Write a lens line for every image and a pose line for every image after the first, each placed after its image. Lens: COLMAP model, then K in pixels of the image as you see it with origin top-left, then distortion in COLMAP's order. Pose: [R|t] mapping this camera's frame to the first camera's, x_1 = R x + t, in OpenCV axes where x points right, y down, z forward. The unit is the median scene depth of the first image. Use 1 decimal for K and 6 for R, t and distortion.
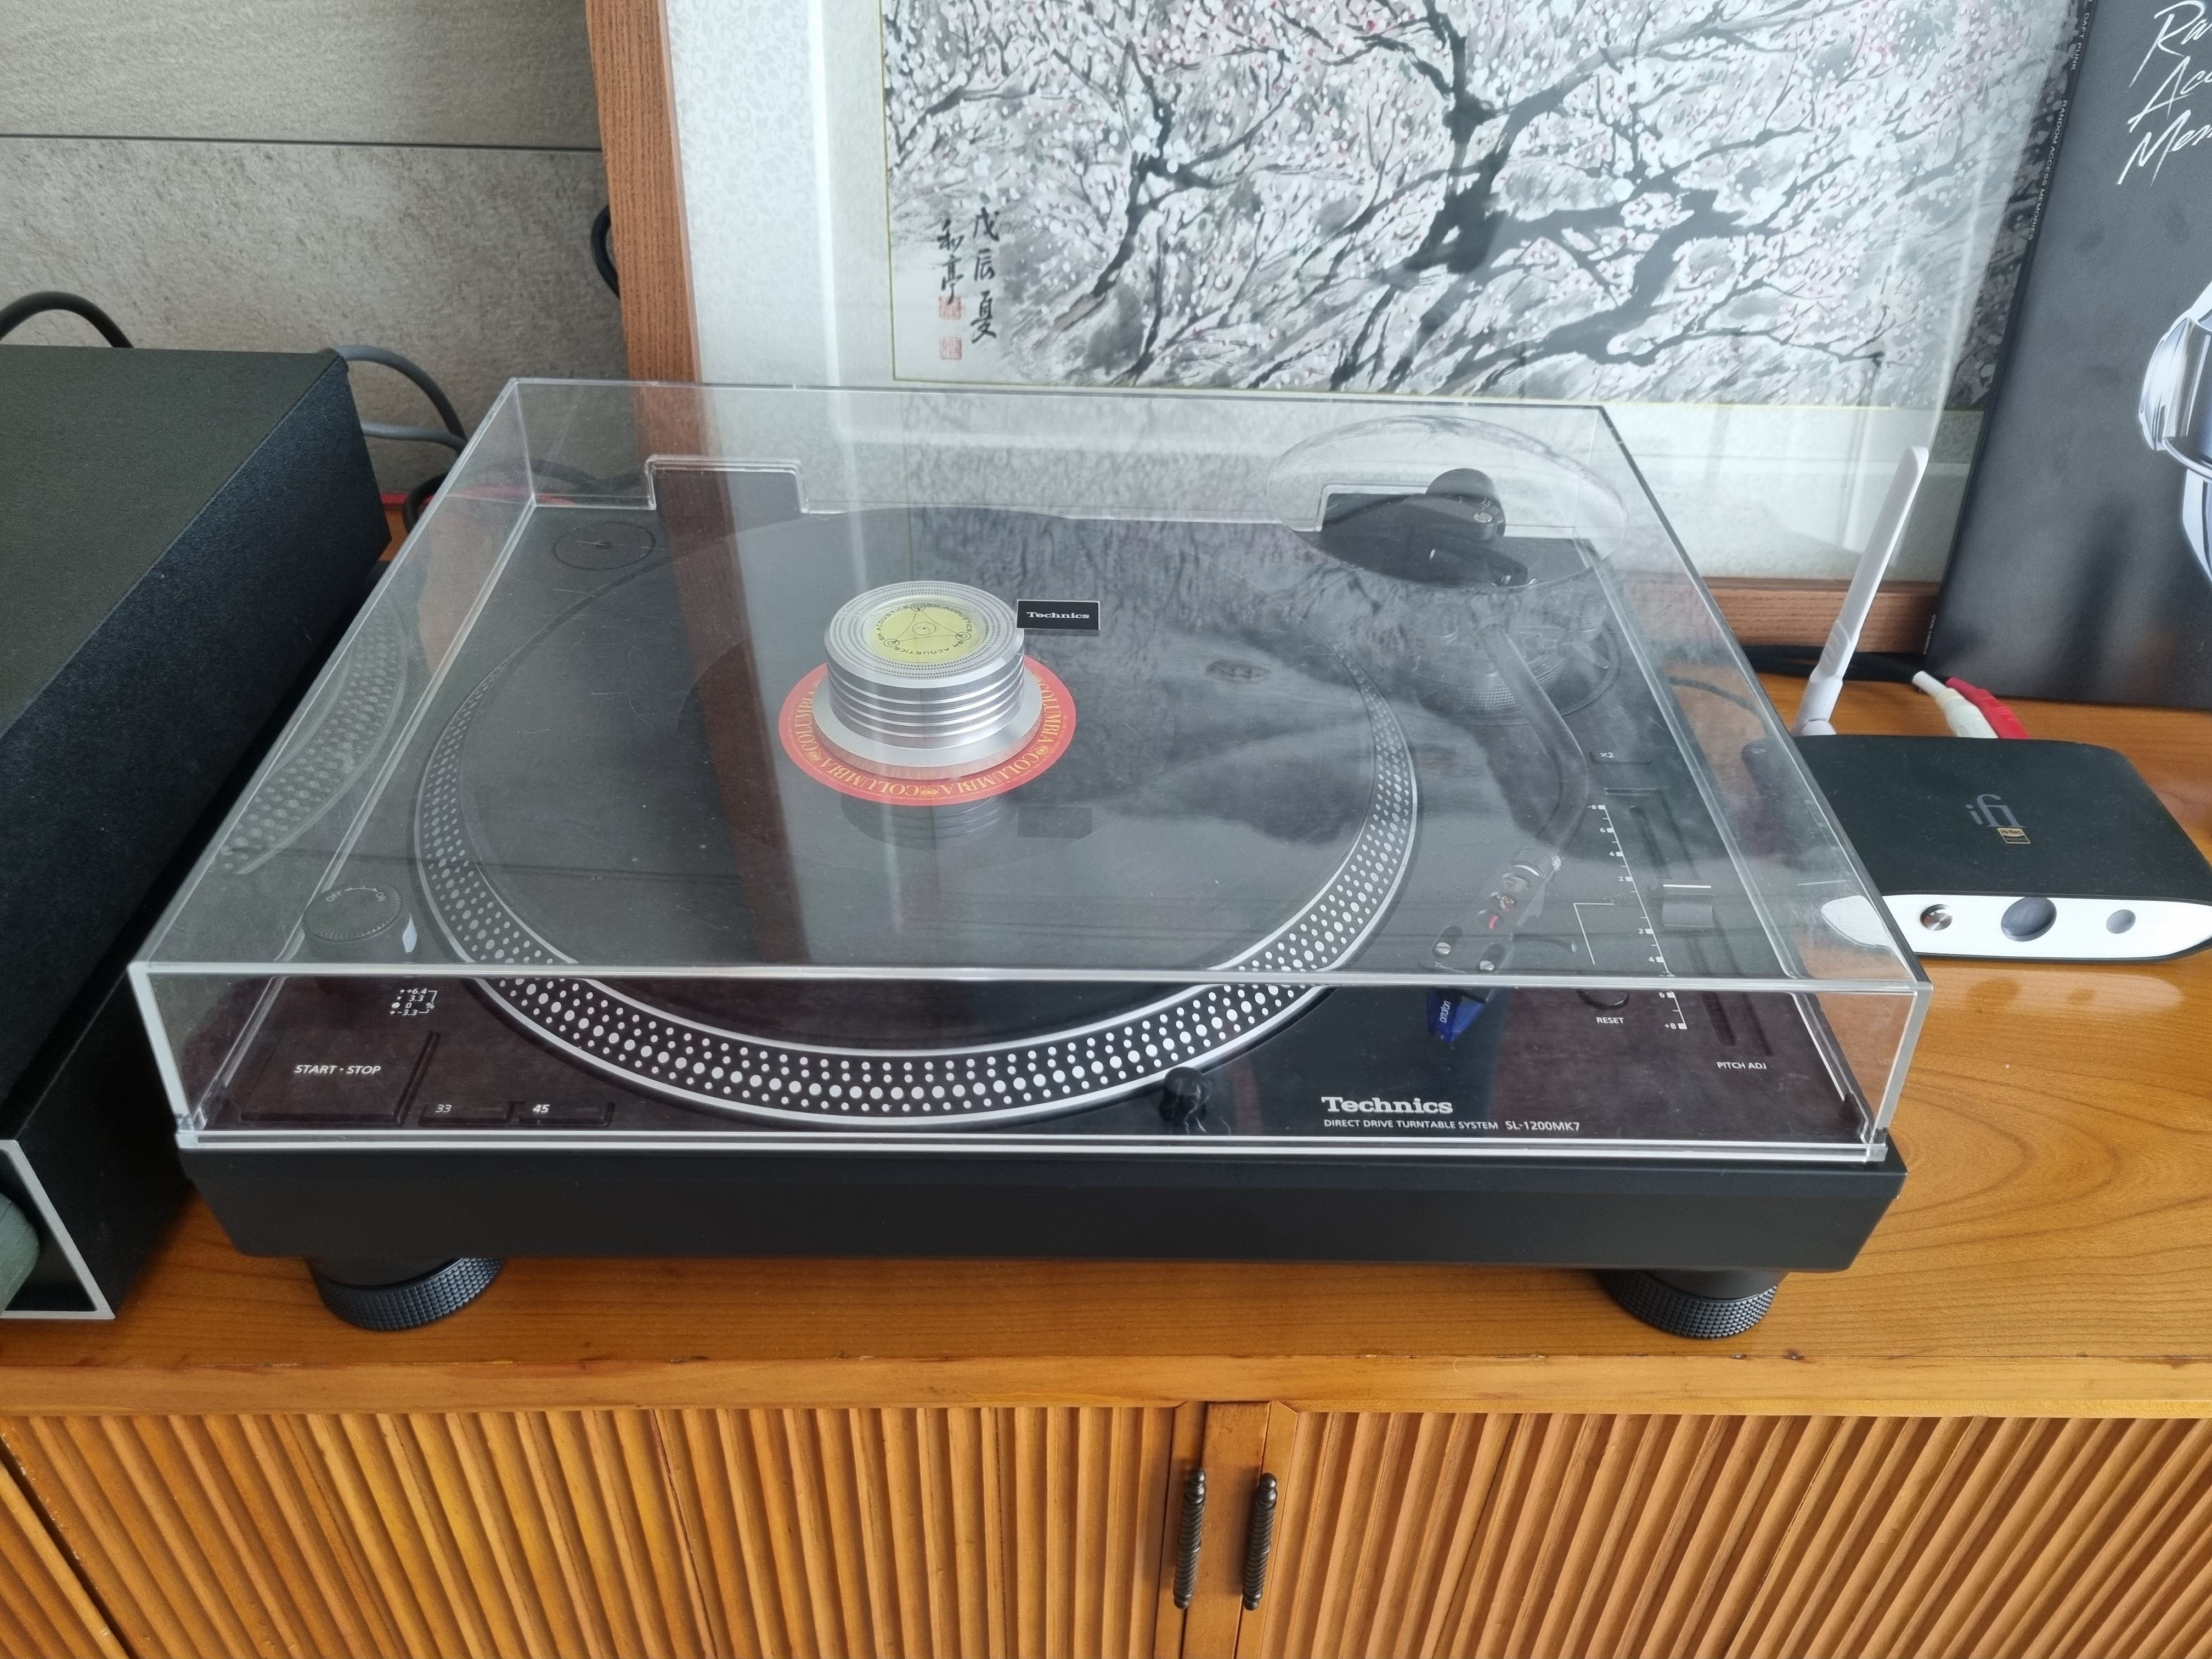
lens RADIAL K [[1667.8, 0, 1121.6], [0, 1667.8, 830.9], [0, 0, 1]] dist [0.048143, -0.038355]
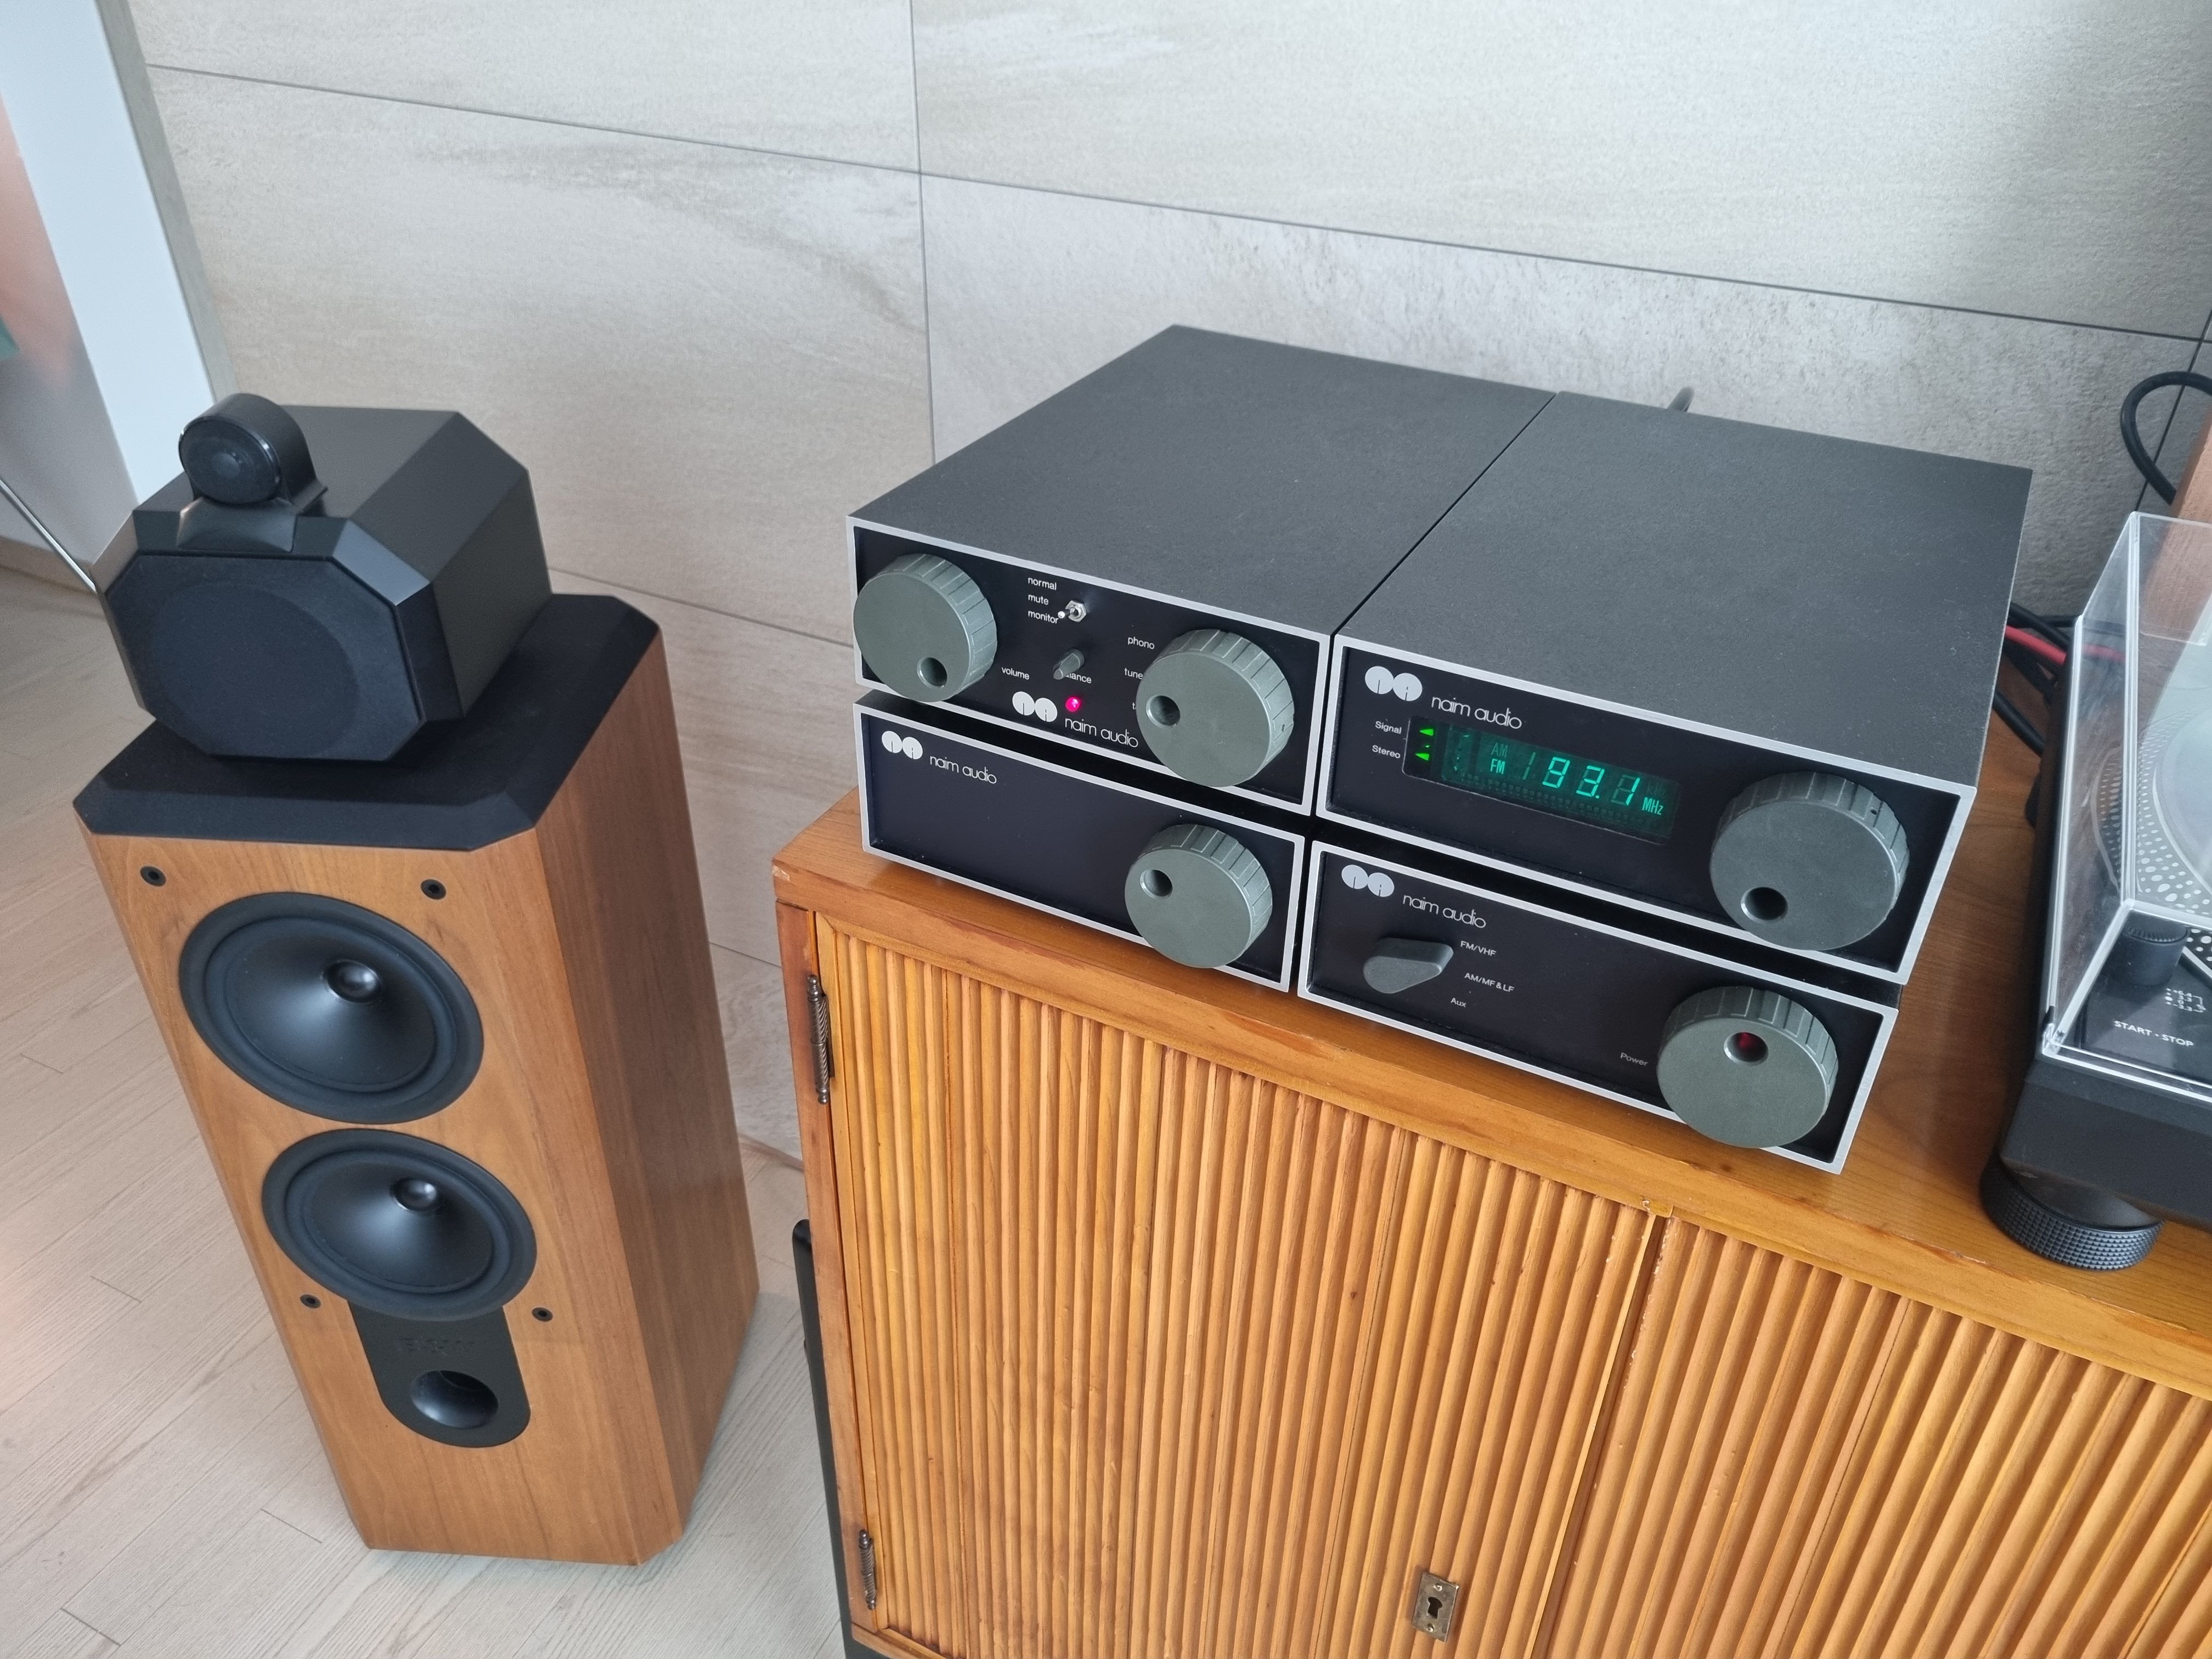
lens RADIAL K [[1680.0, 0, 1097.9], [0, 1680.0, 832.0], [0, 0, 1]] dist [0.041103, -0.034303]
pose [[0.879977, 0.248238, -0.404992, -0.413500], [-0.286571, 0.957388, -0.035843, 0.161685], [0.378837, 0.147600, 0.913617, -0.254825]]
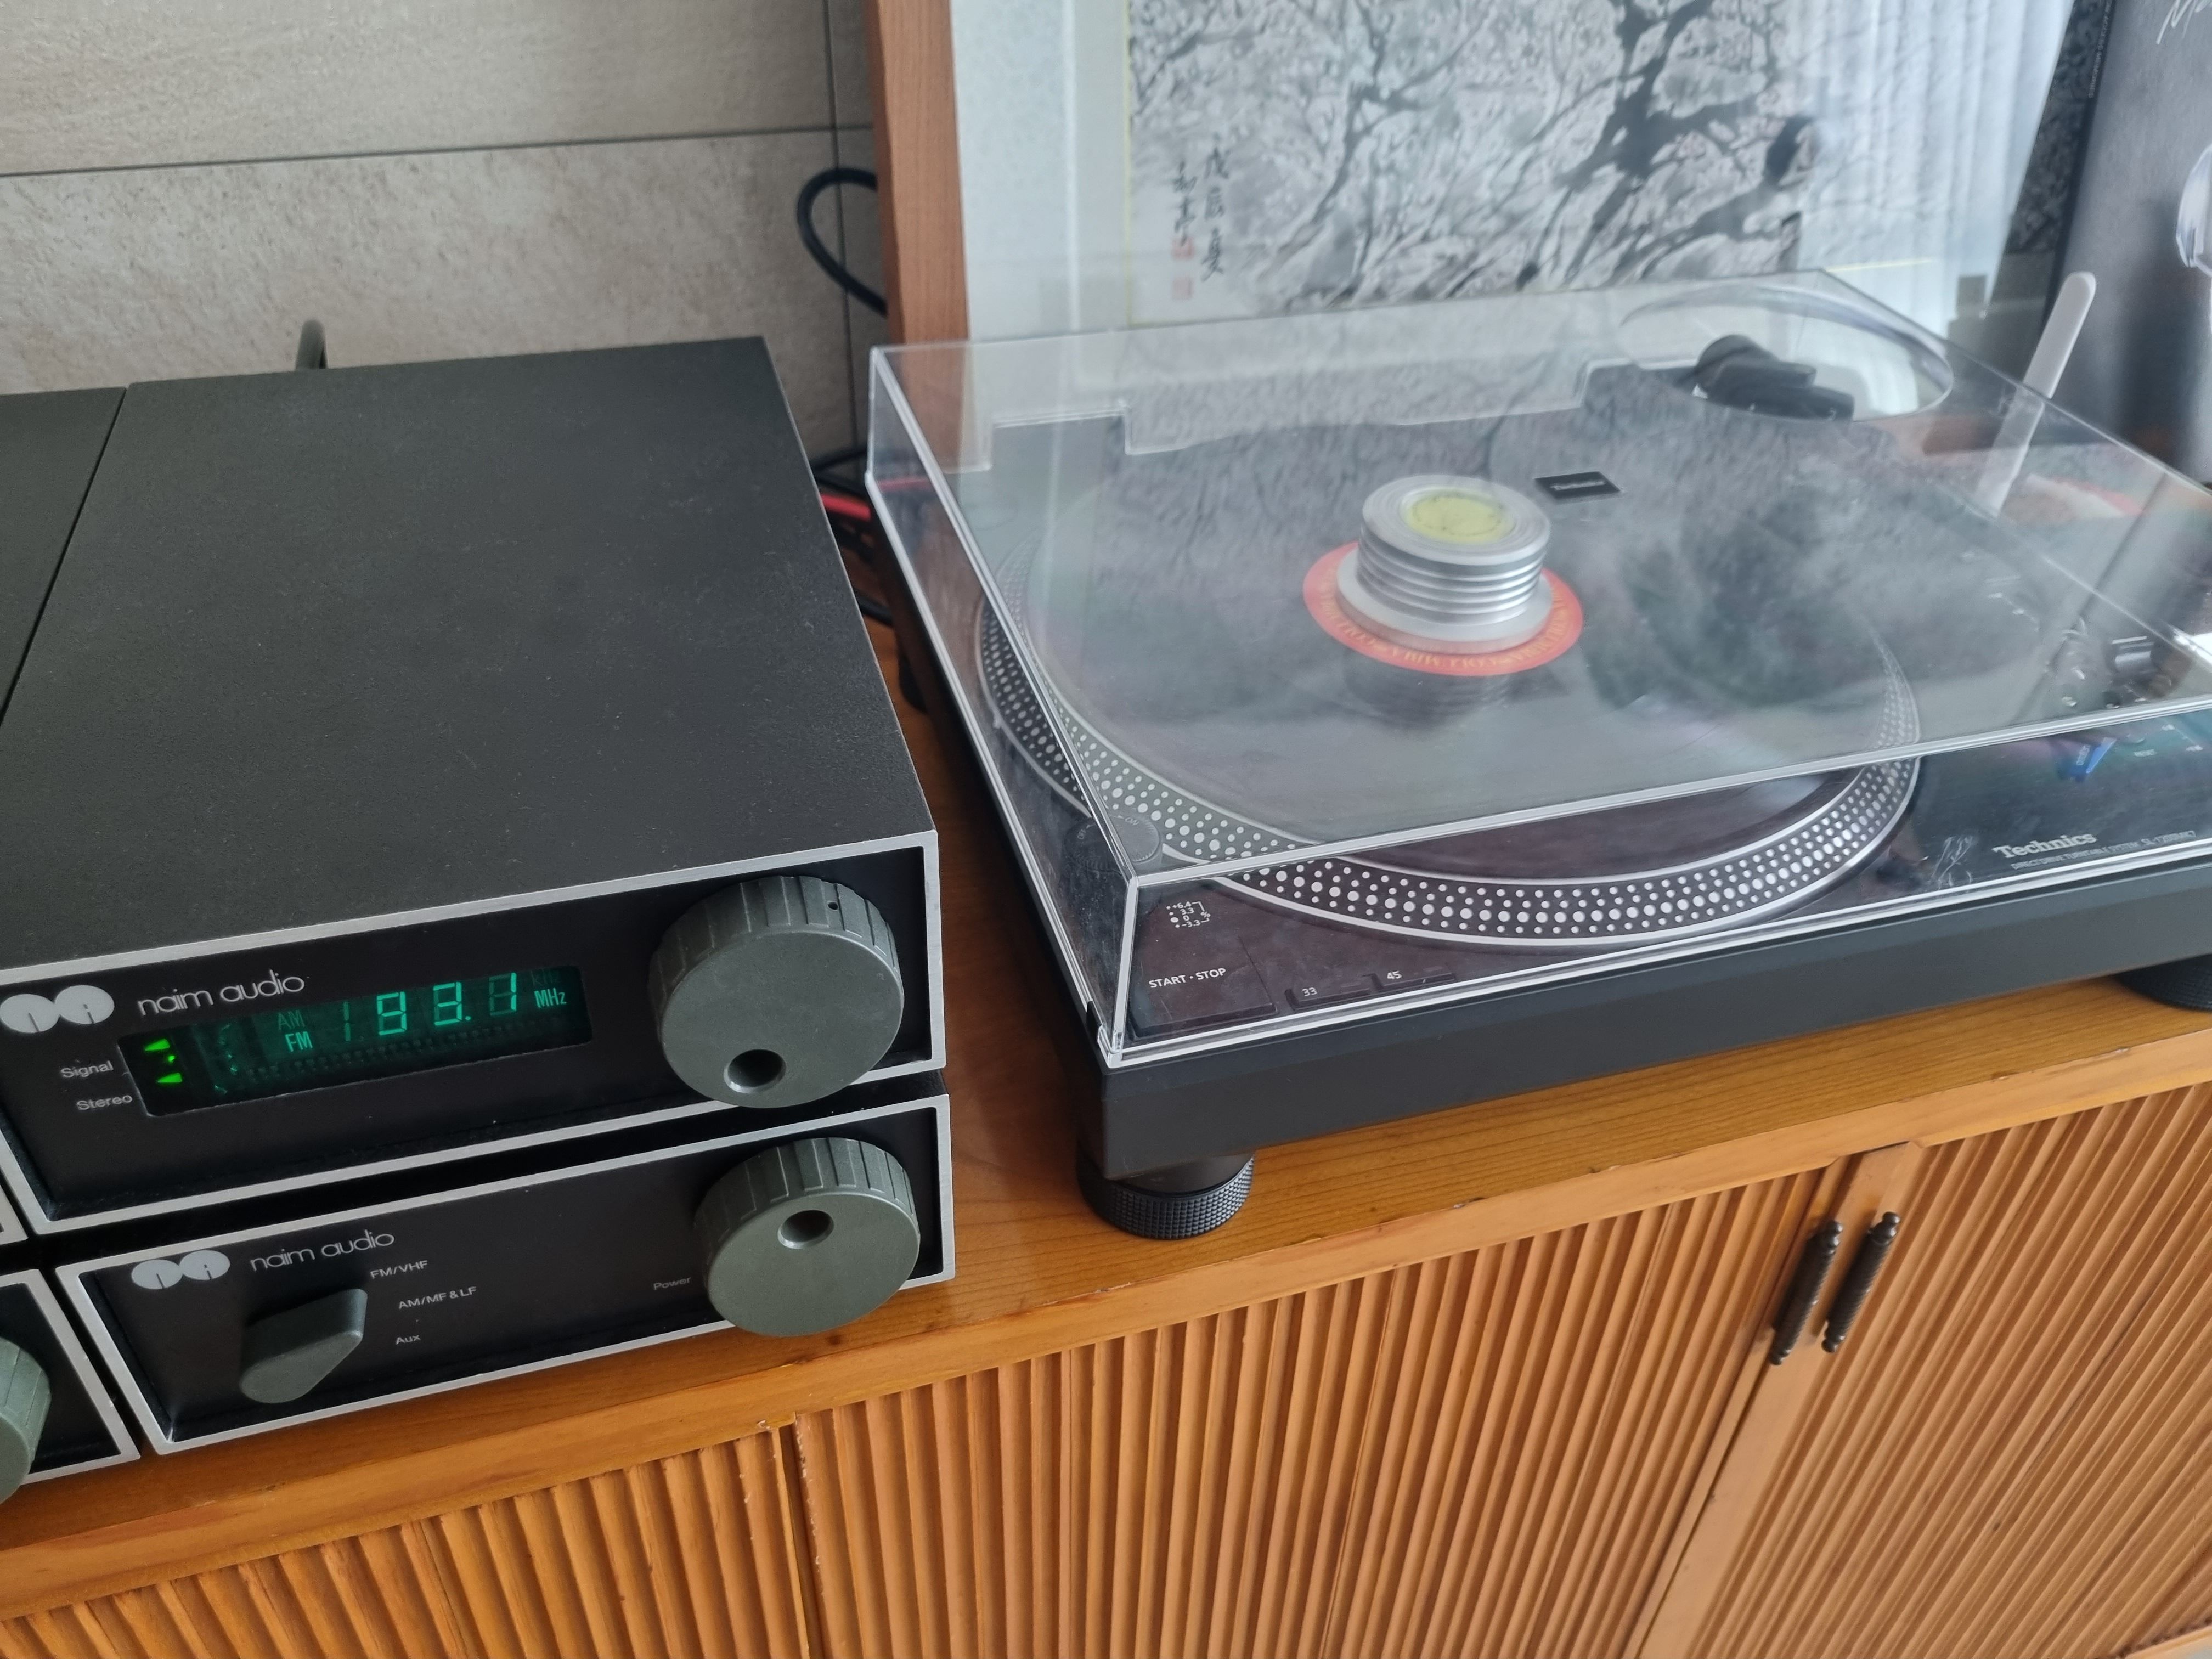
lens RADIAL K [[1680.0, 0, 1097.9], [0, 1680.0, 832.0], [0, 0, 1]] dist [0.041103, -0.034303]
pose [[0.962849, -0.168679, 0.210876, -0.443865], [0.168367, 0.985530, 0.019569, 0.014227], [-0.211126, 0.016662, 0.977317, -0.001934]]
